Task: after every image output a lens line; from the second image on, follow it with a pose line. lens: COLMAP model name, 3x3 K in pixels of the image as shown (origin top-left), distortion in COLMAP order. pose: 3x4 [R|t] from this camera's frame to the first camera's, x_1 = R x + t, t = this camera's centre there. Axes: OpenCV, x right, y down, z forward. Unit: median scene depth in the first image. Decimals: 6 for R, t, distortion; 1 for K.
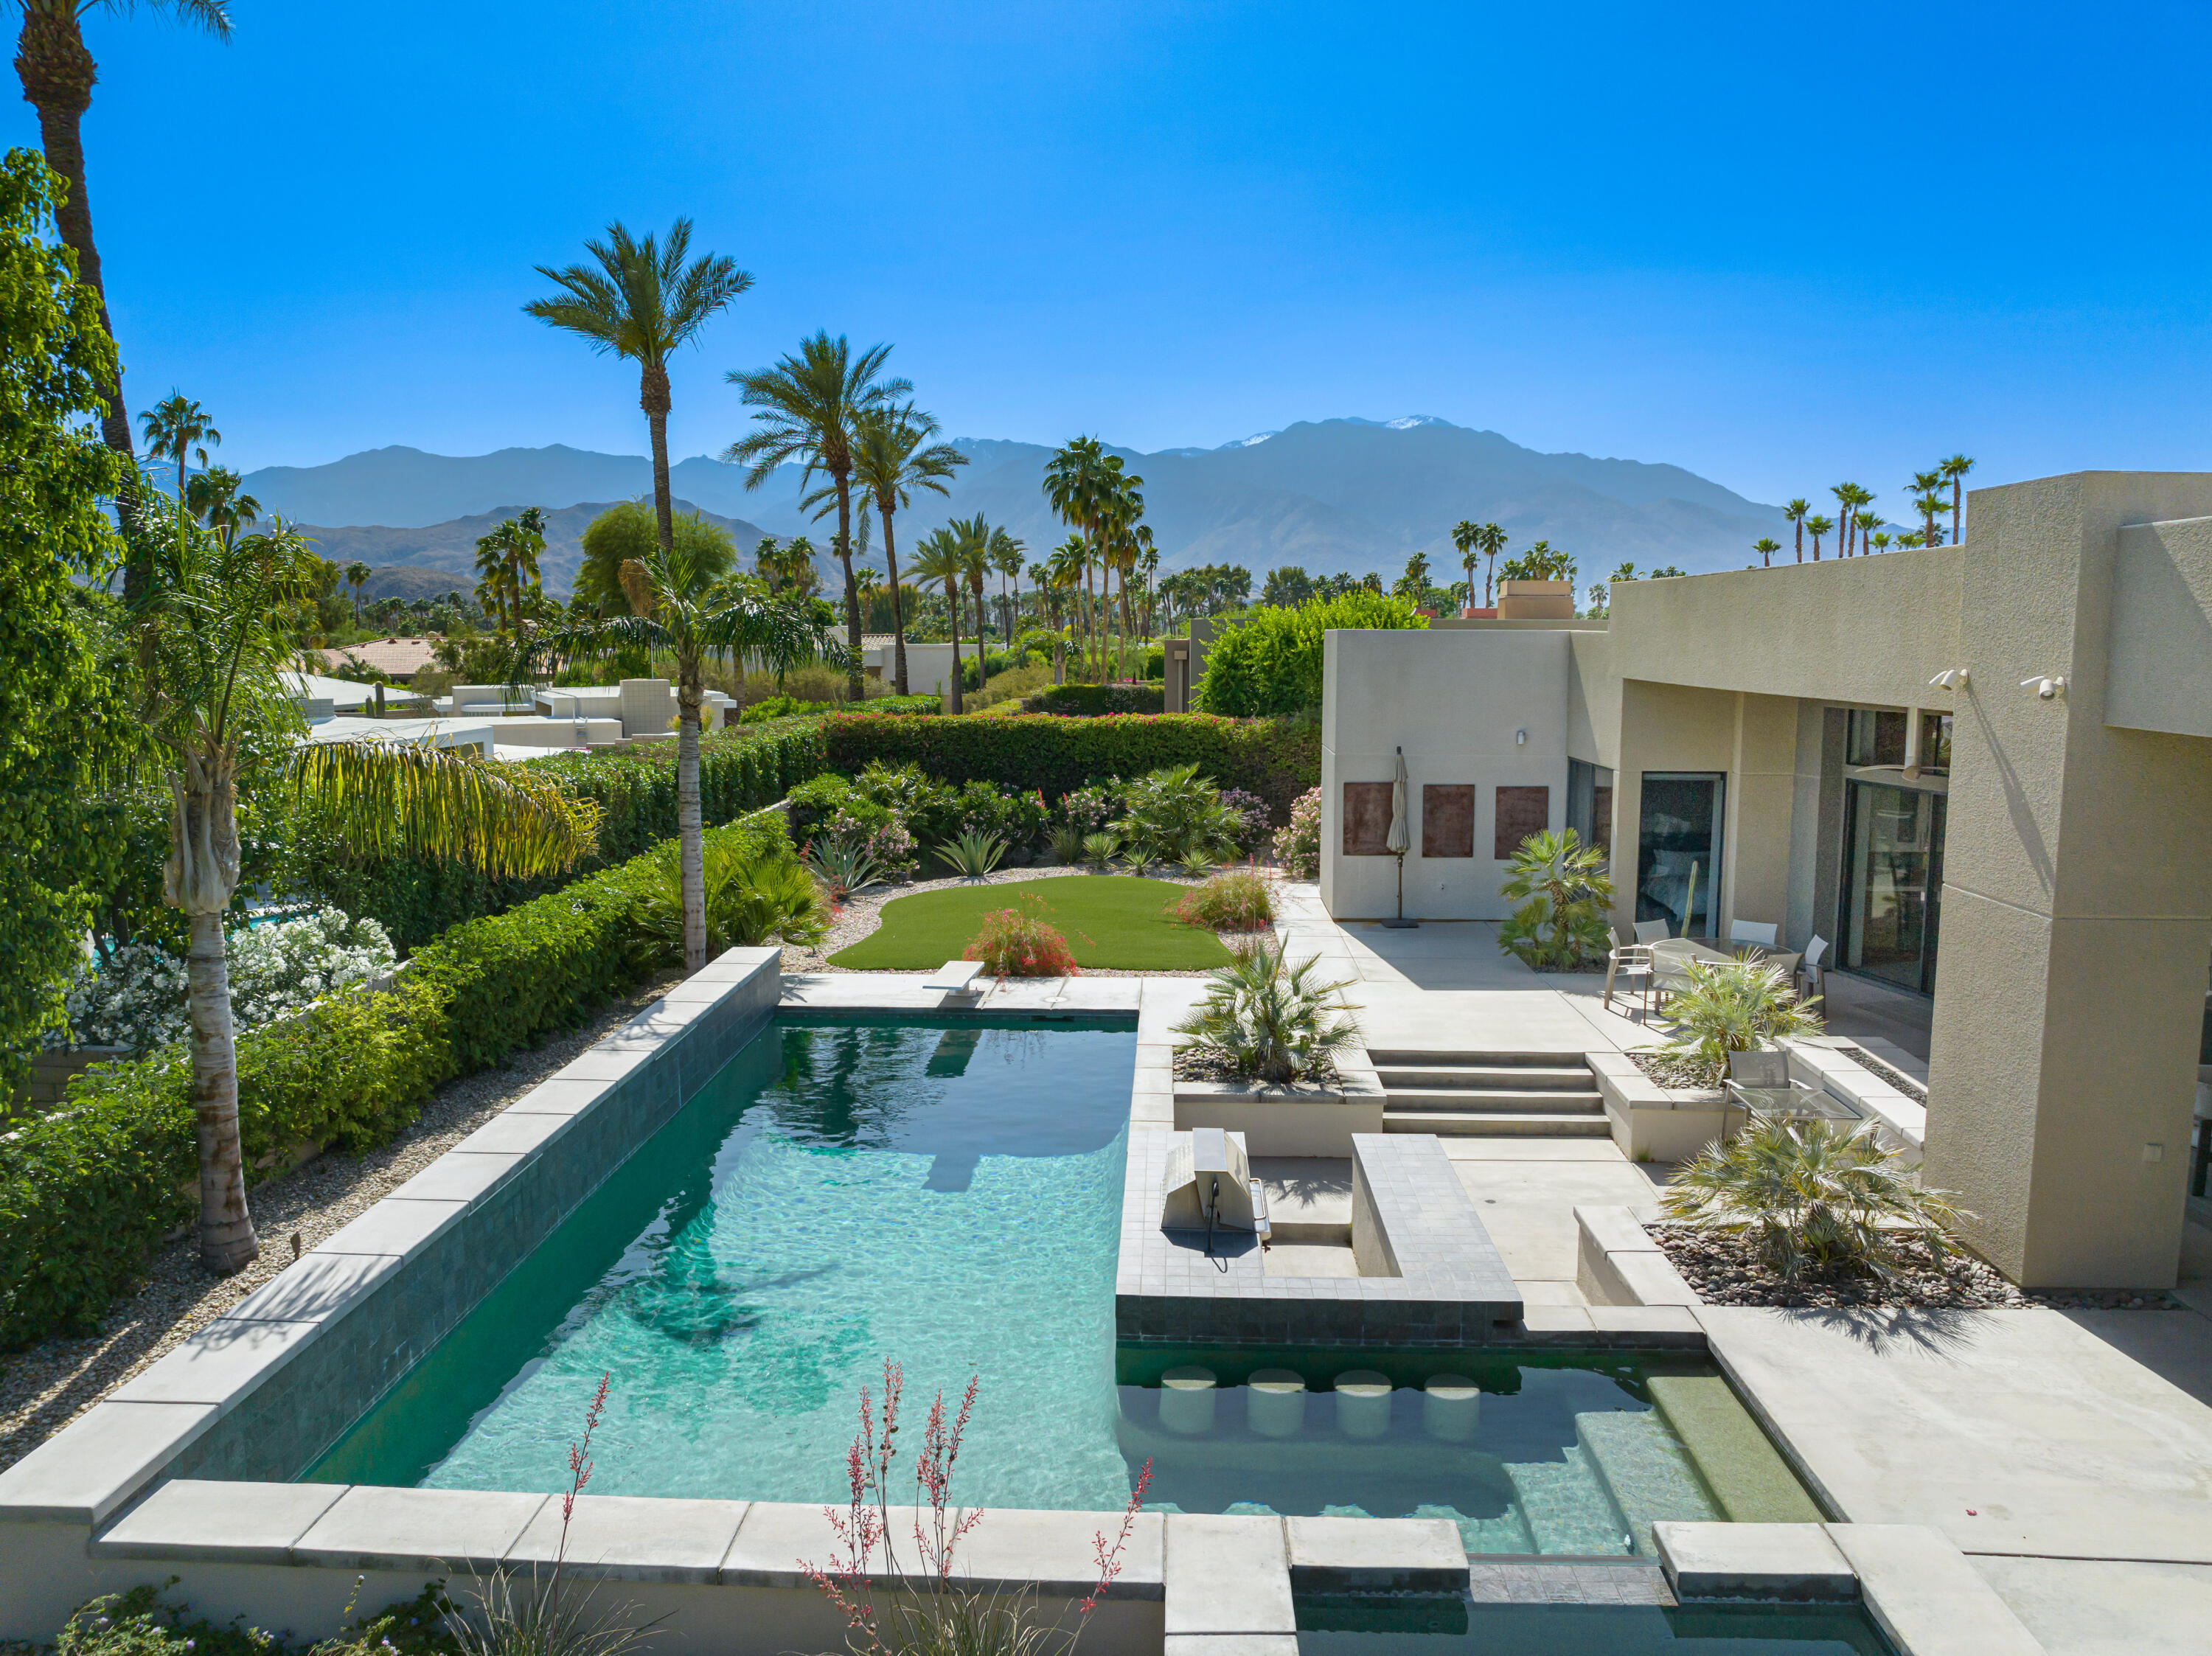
lens RADIAL K [[1544.9, 0, 1102.7], [0, 1544.9, 826.6], [0, 0, 1]] dist [-0.036360, -0.005942]
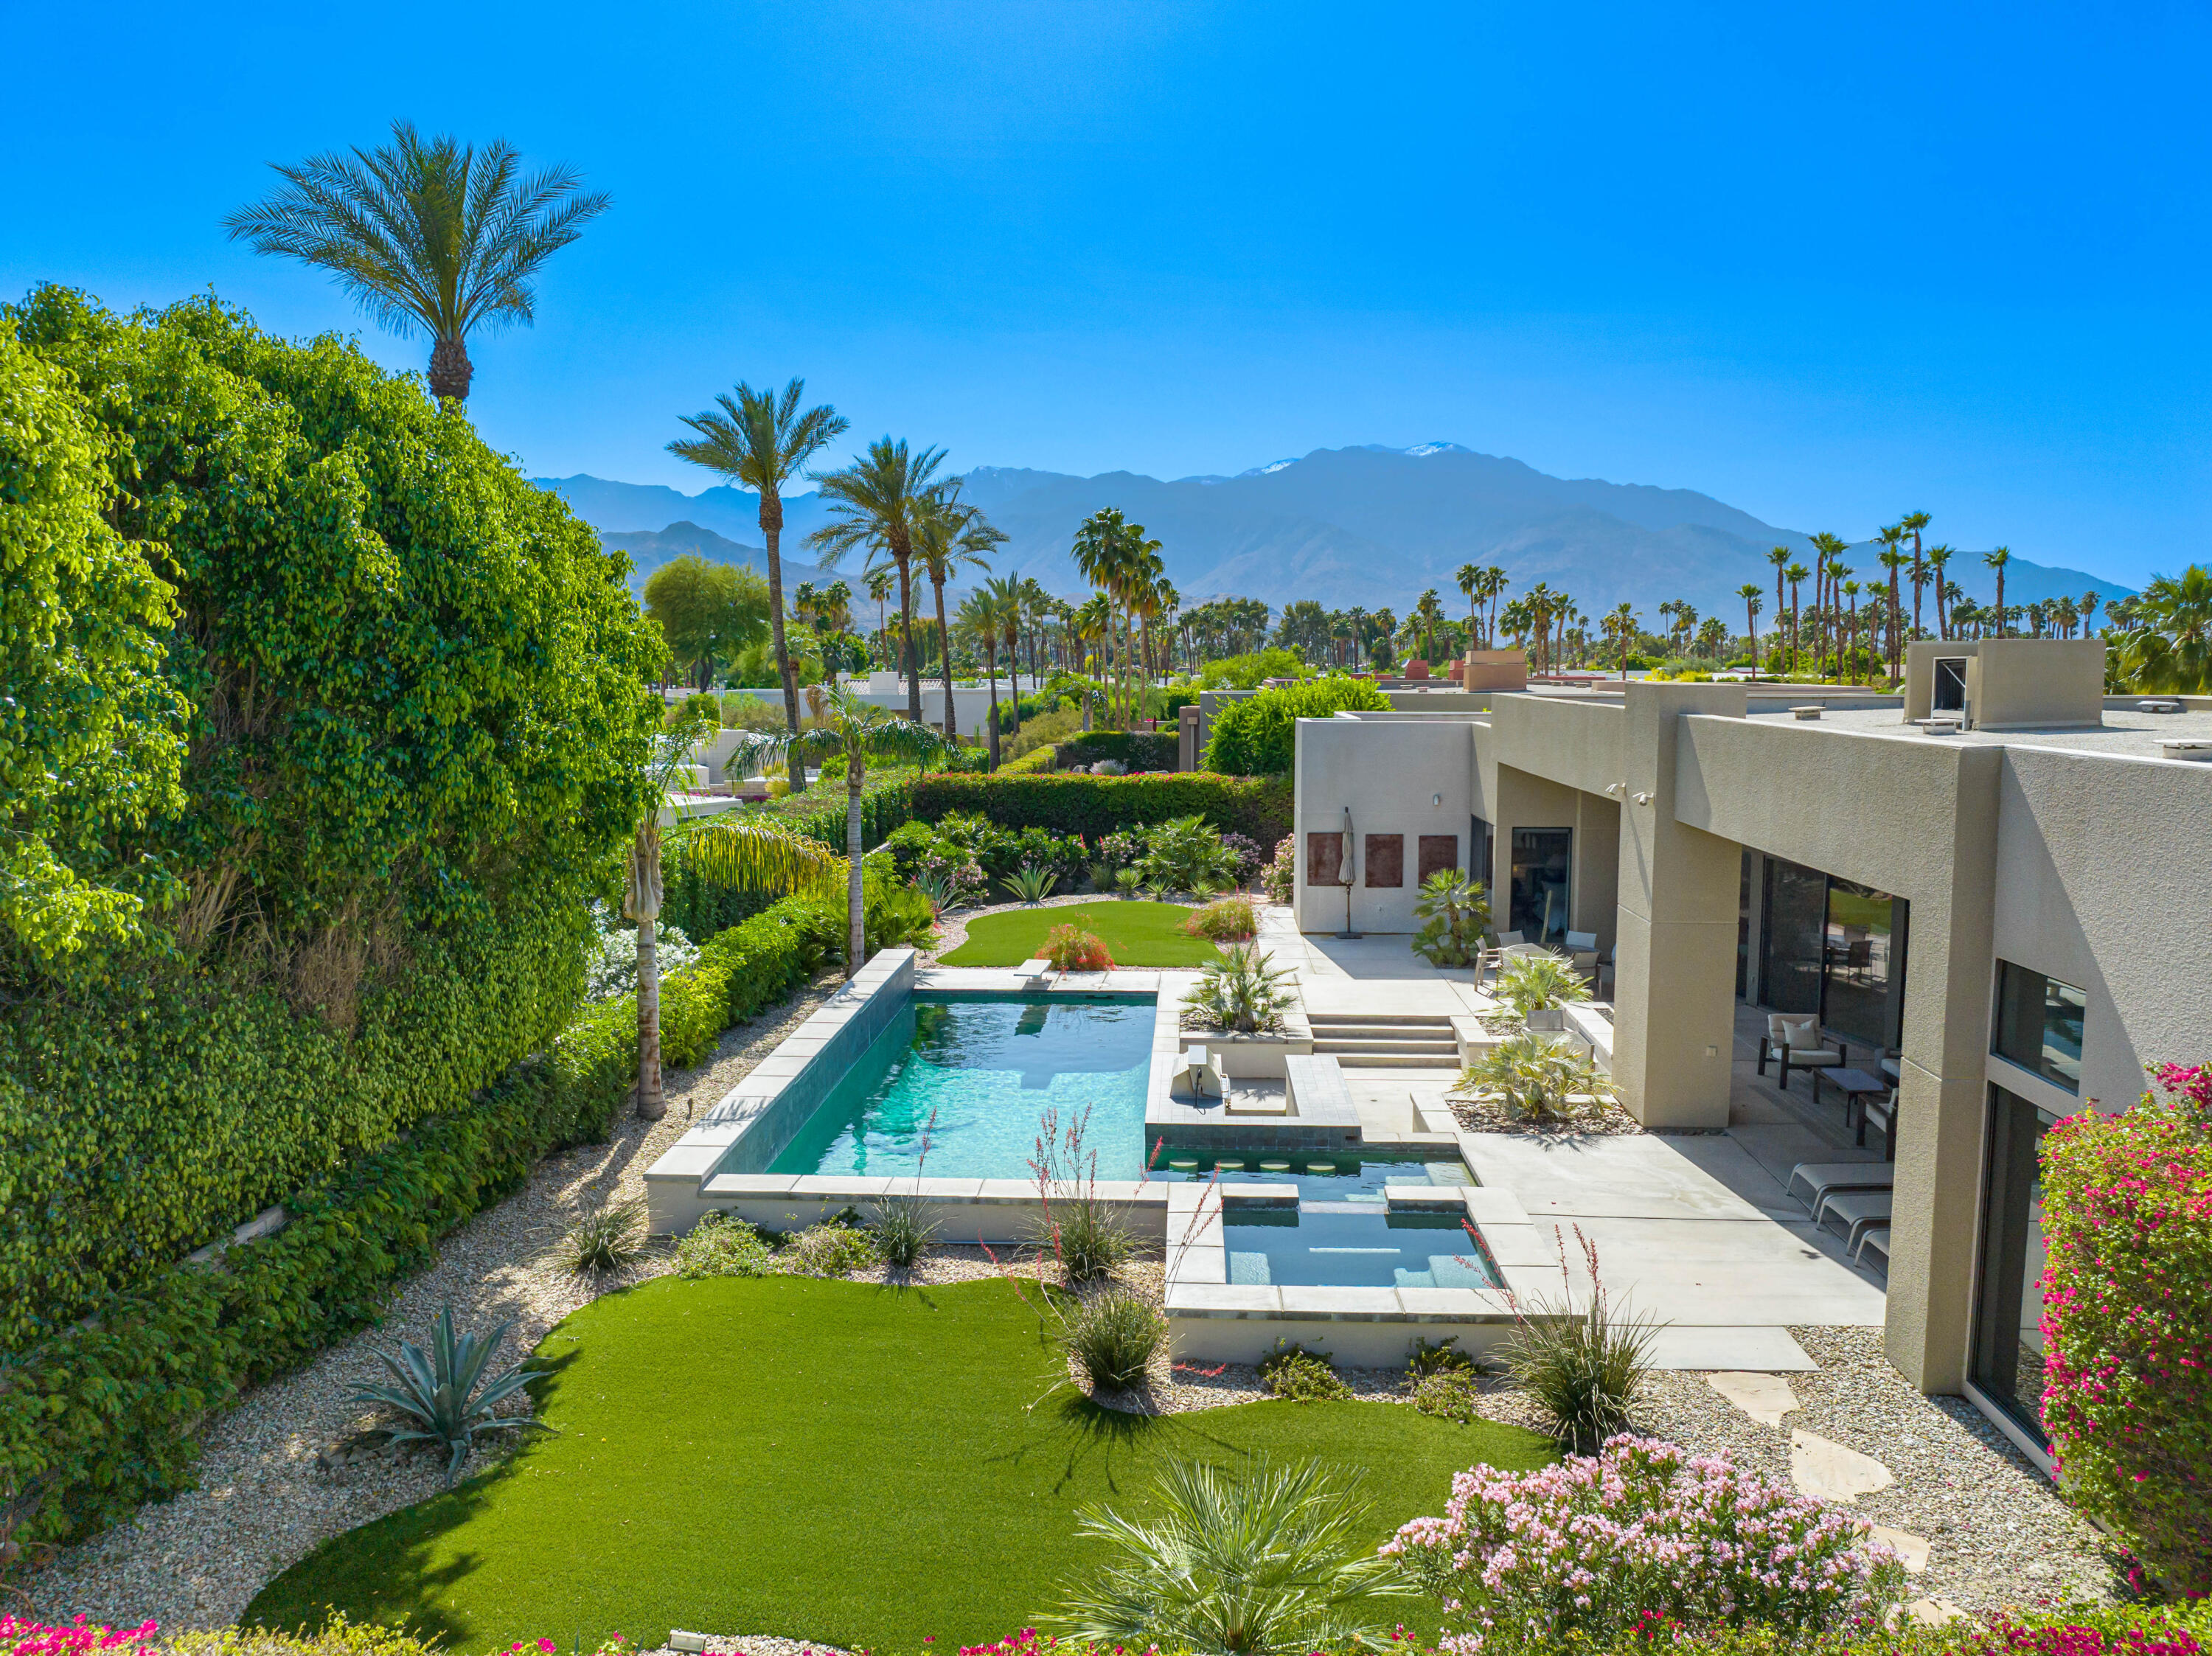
lens RADIAL K [[1544.9, 0, 1102.7], [0, 1544.9, 826.6], [0, 0, 1]] dist [-0.036360, -0.005942]
pose [[0.999910, -0.001133, -0.013340, -0.006554], [0.000903, 0.999852, -0.017185, -0.009388], [0.013358, 0.017172, 0.999763, -0.330749]]
